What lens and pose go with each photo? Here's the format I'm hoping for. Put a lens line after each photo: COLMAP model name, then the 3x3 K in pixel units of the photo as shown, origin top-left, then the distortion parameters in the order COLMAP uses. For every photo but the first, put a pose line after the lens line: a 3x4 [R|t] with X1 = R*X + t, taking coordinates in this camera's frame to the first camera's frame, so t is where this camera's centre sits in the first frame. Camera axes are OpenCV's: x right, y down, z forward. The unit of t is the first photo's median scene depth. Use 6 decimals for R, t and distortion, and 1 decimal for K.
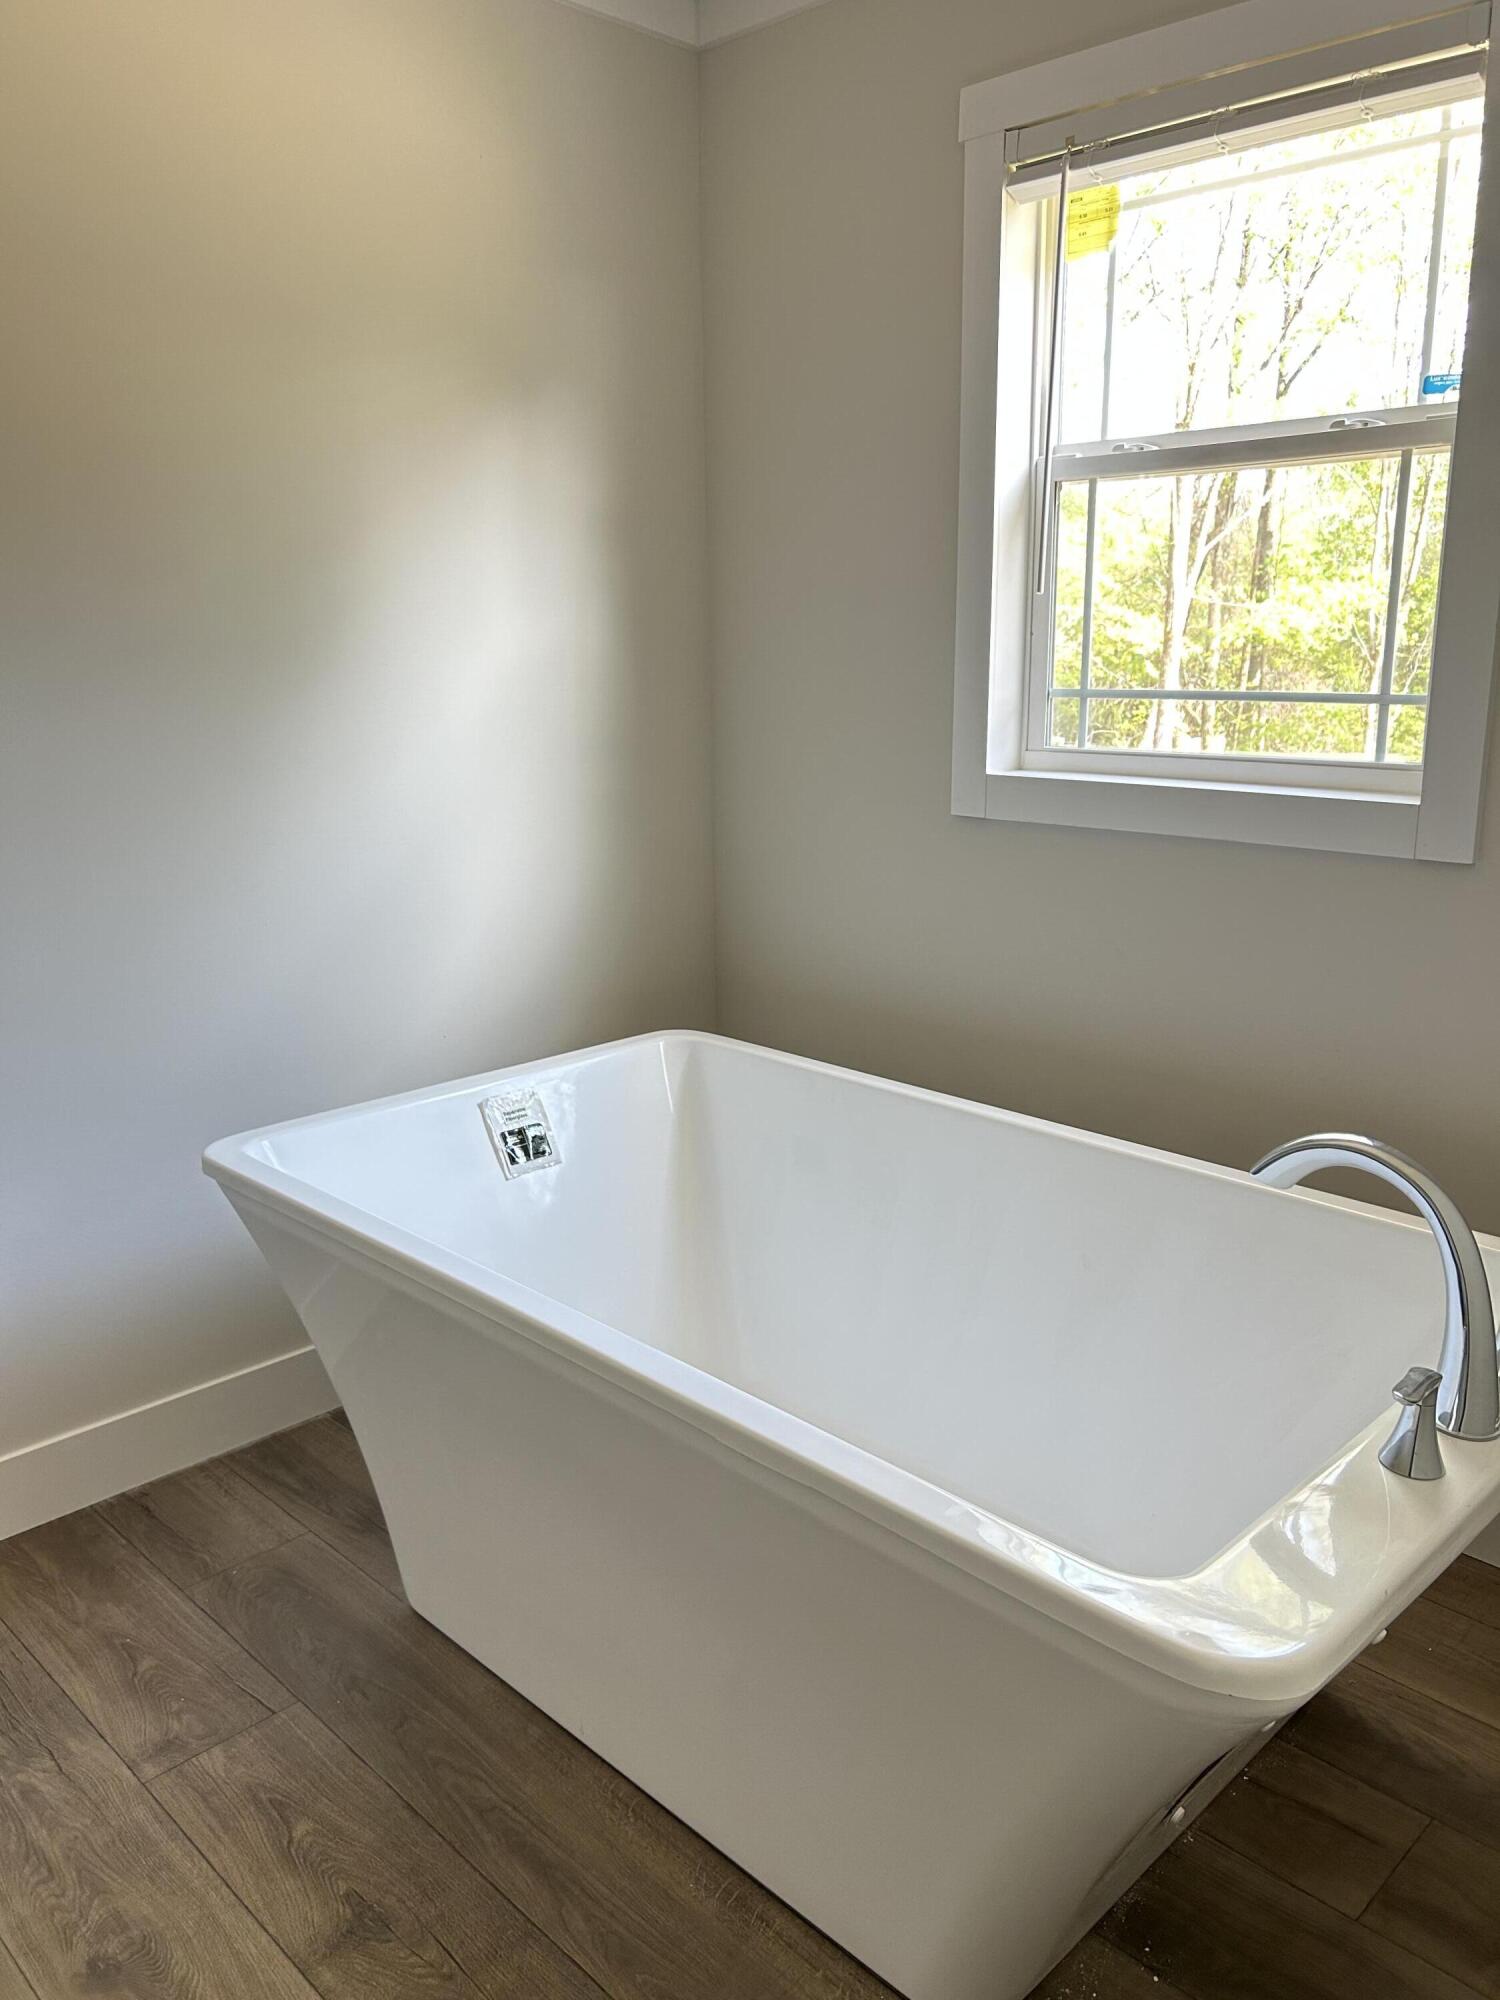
lens RADIAL K [[1503.4, 0, 750.0], [0, 1503.4, 1000.0], [0, 0, 1]] dist [0.056577, -0.081586]
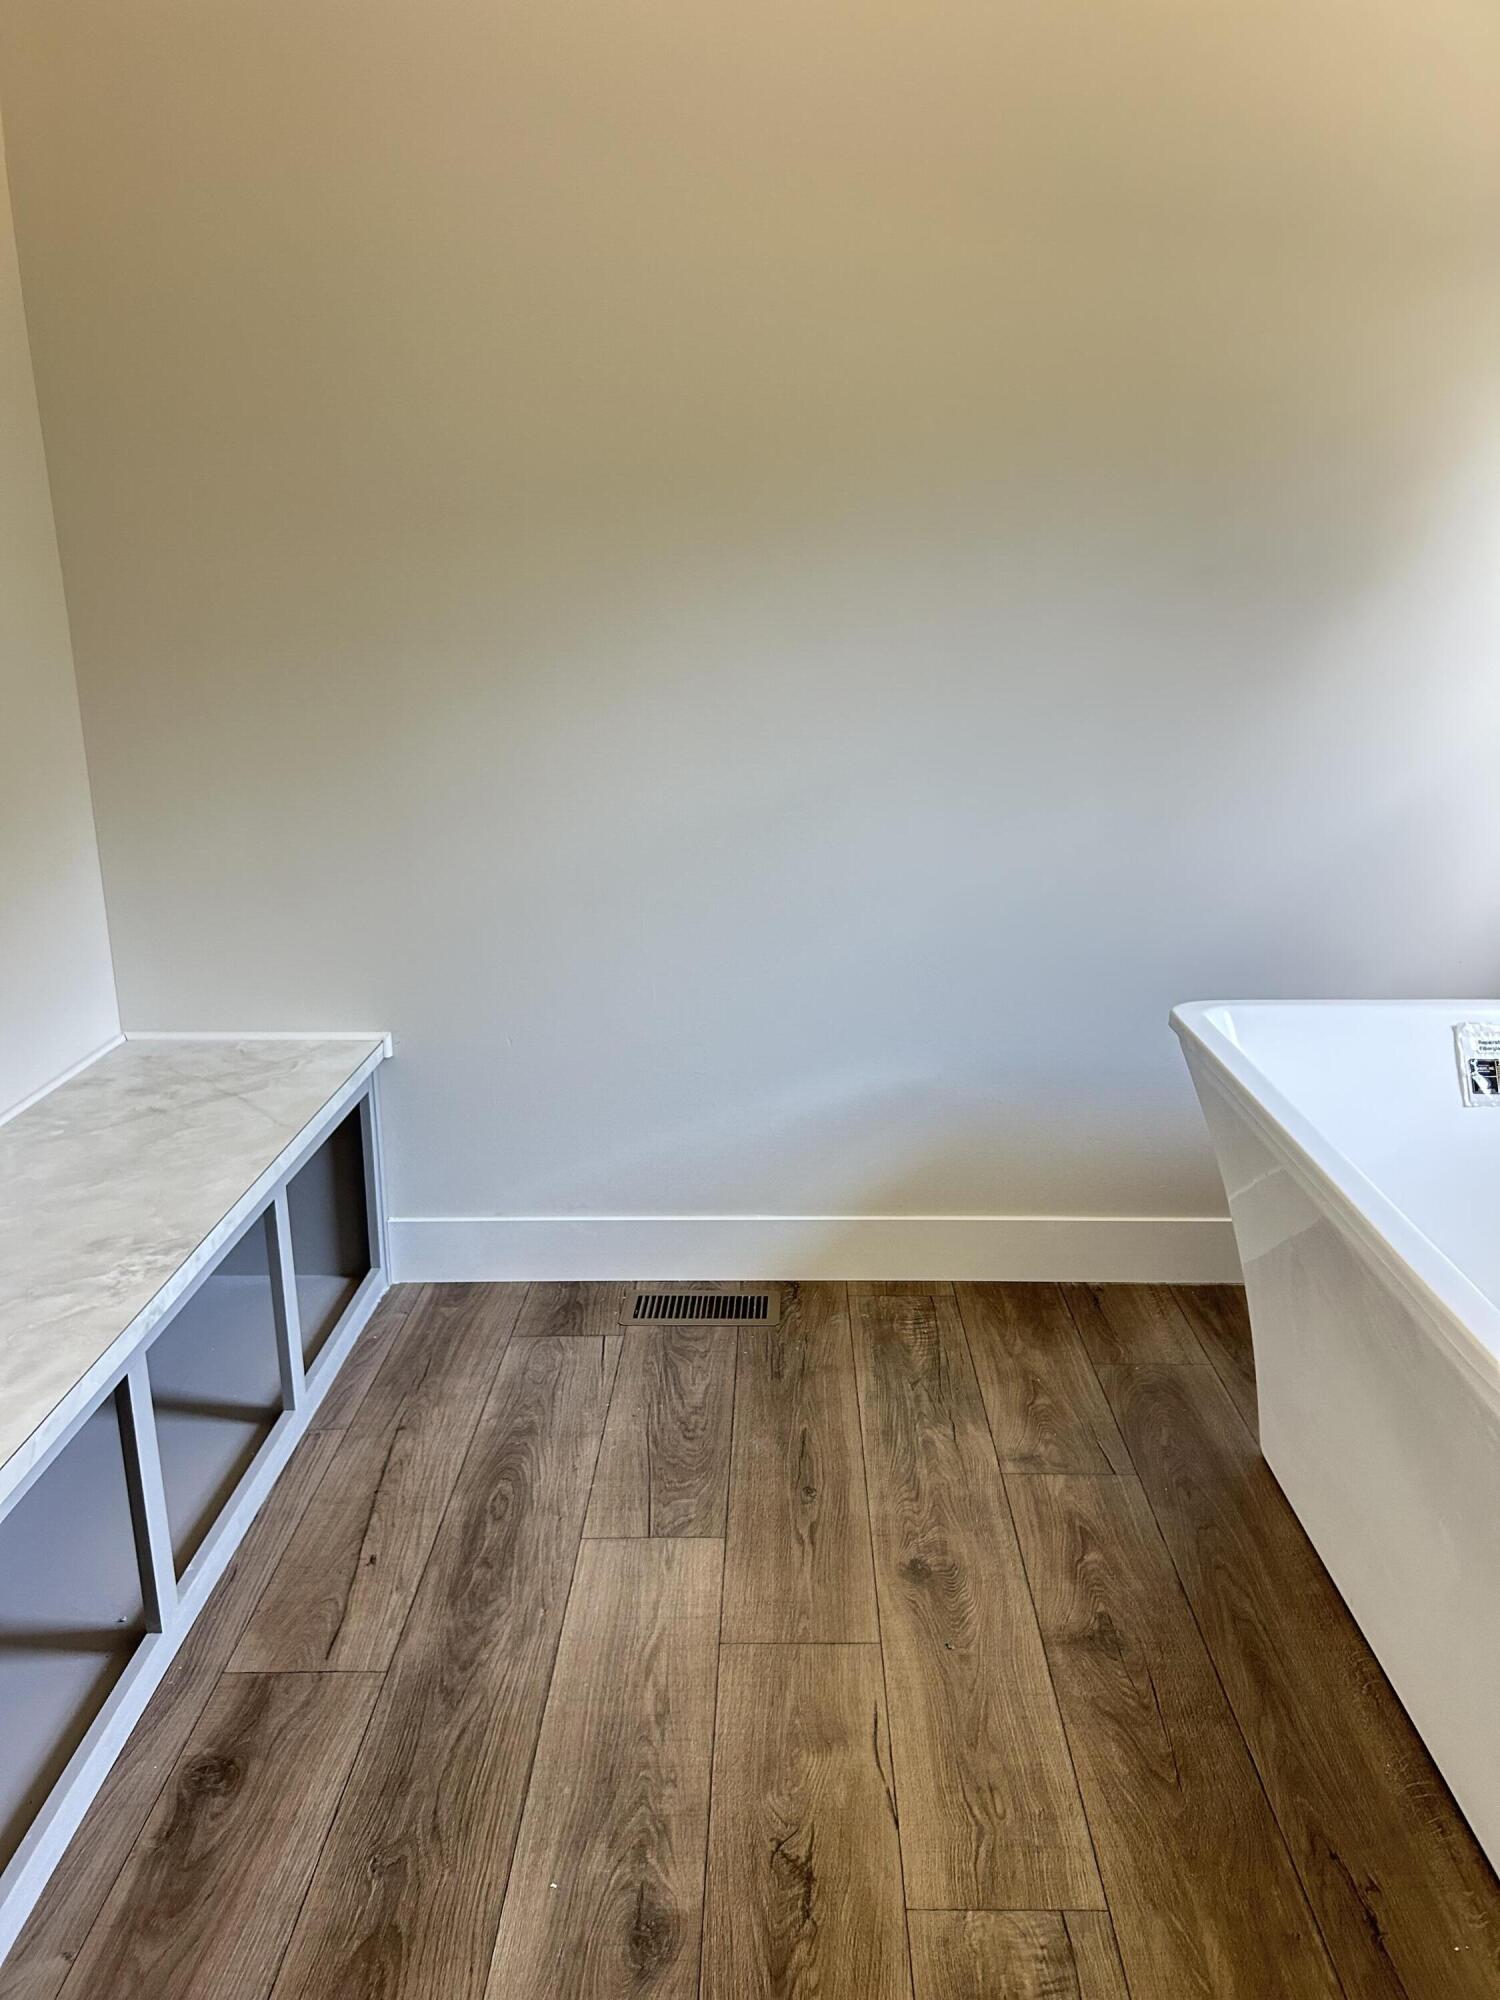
lens RADIAL K [[1503.4, 0, 750.0], [0, 1503.4, 1000.0], [0, 0, 1]] dist [0.056577, -0.081586]
pose [[0.691808, 0.192596, -0.695923, 0.246068], [-0.163439, 0.980526, 0.108887, 0.023138], [0.703342, 0.038412, 0.709813, -0.058642]]
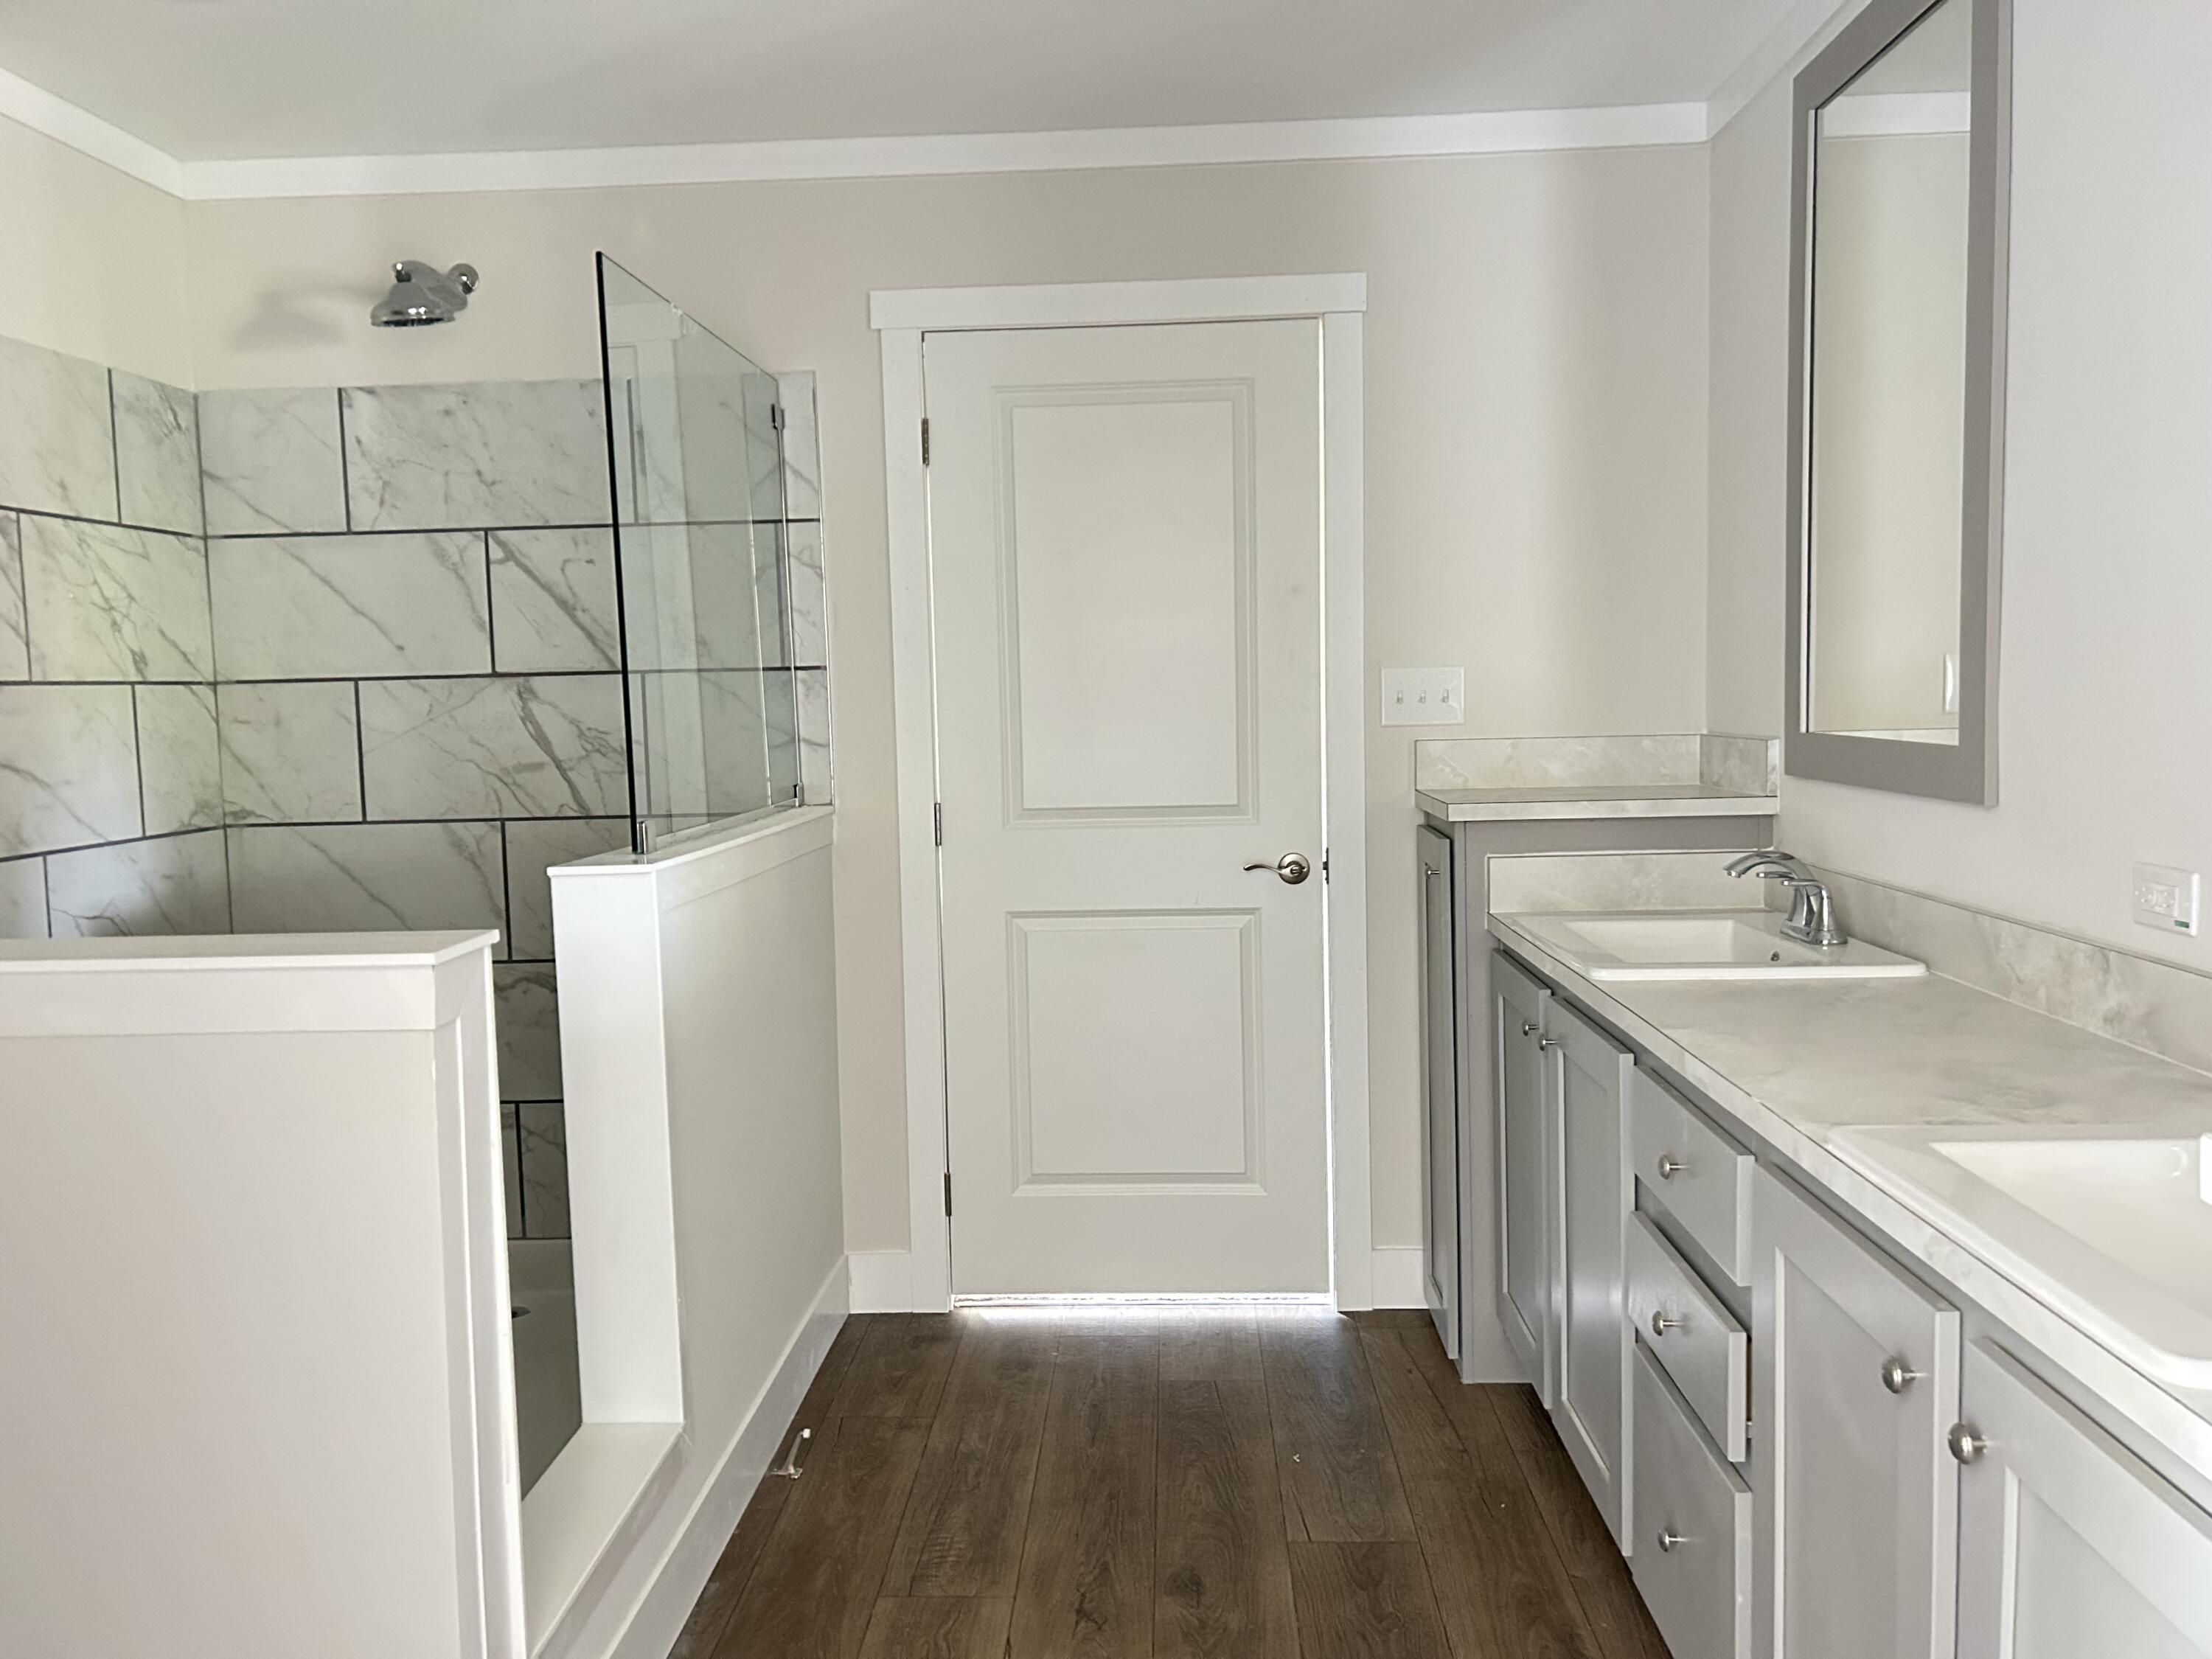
lens RADIAL K [[1662.8, 0, 1094.0], [0, 1662.8, 825.5], [0, 0, 1]] dist [0.056577, -0.081586]
pose [[-0.670903, -0.036418, 0.740650, -1.664351], [0.200404, 0.952723, 0.228378, -0.394711], [-0.713952, 0.301649, -0.631887, 1.691617]]
